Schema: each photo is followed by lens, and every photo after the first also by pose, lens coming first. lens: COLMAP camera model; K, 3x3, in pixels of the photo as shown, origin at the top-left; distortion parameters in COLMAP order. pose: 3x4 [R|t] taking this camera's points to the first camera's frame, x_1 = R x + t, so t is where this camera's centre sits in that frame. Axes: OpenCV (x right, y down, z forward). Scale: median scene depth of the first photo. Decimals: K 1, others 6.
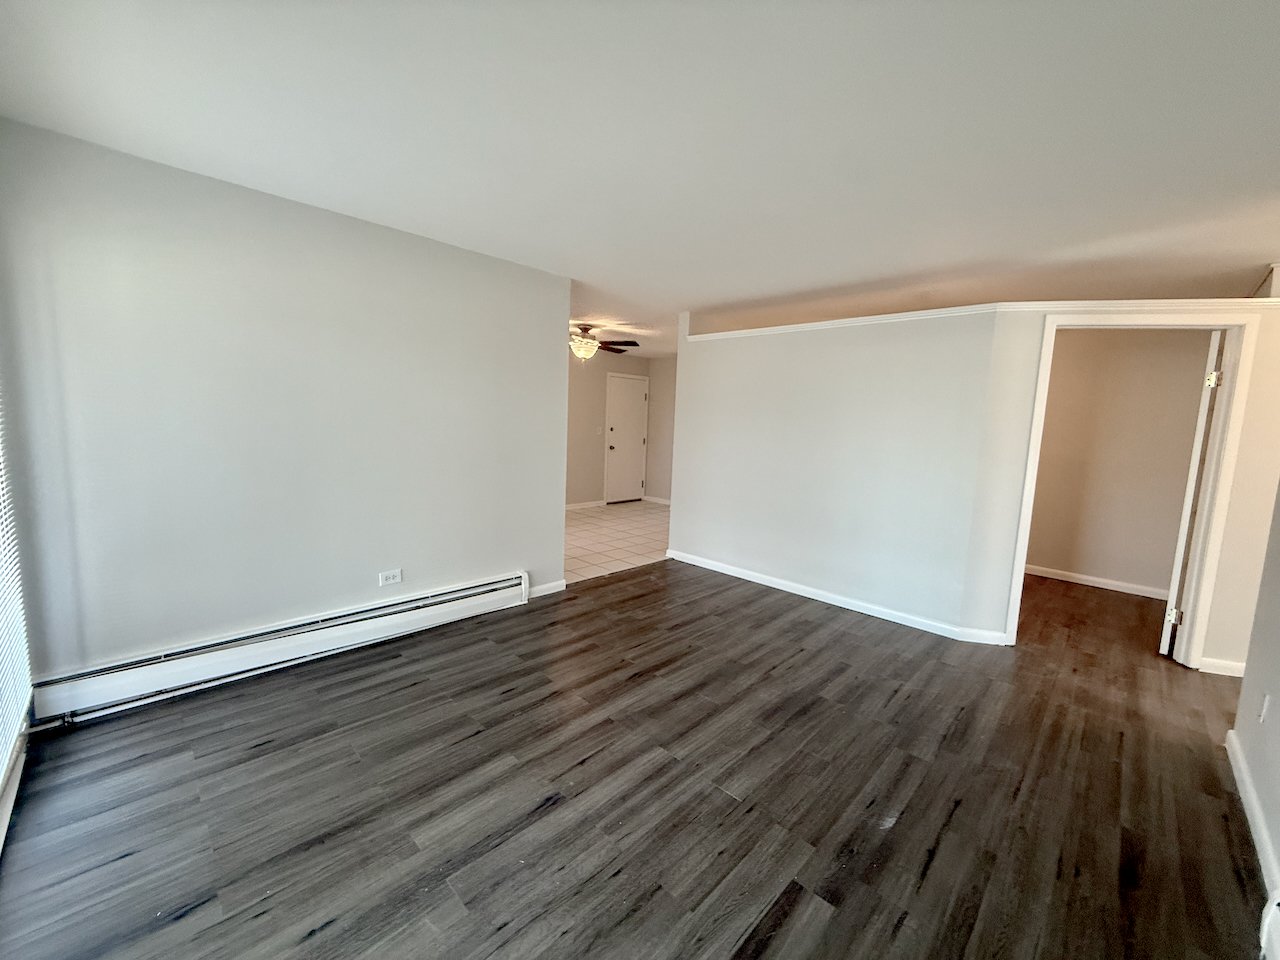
lens RADIAL K [[508.1, 0, 642.9], [0, 508.1, 478.5], [0, 0, 1]] dist [-0.001982, -0.000654]
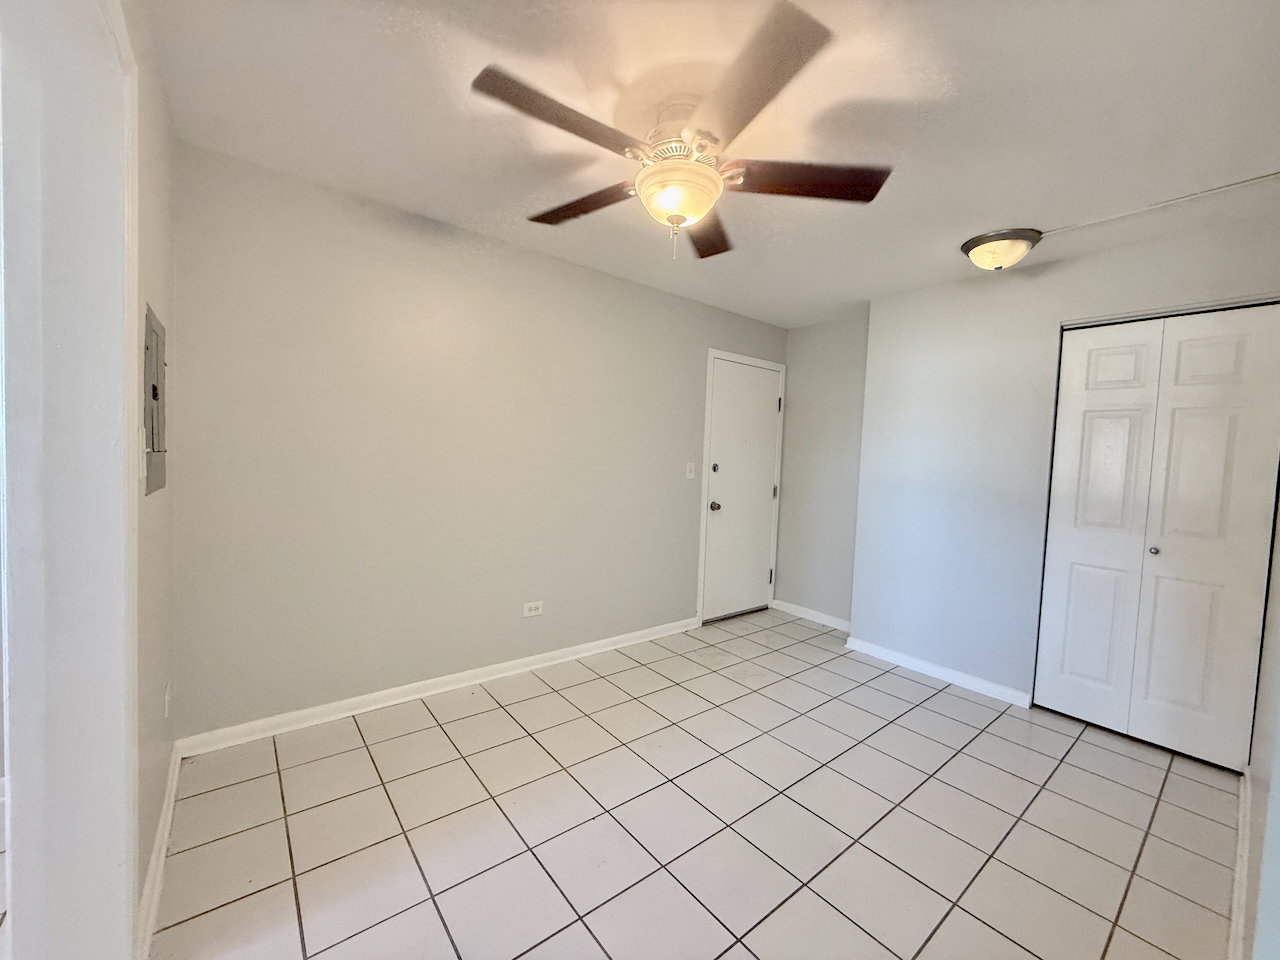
lens RADIAL K [[508.1, 0, 639.4], [0, 508.1, 475.9], [0, 0, 1]] dist [-0.001982, -0.000654]
pose [[0.991727, 0.009804, -0.127989, -0.029937], [-0.019185, 0.997200, -0.072273, -0.022598], [0.126922, 0.074130, 0.989139, 0.218734]]
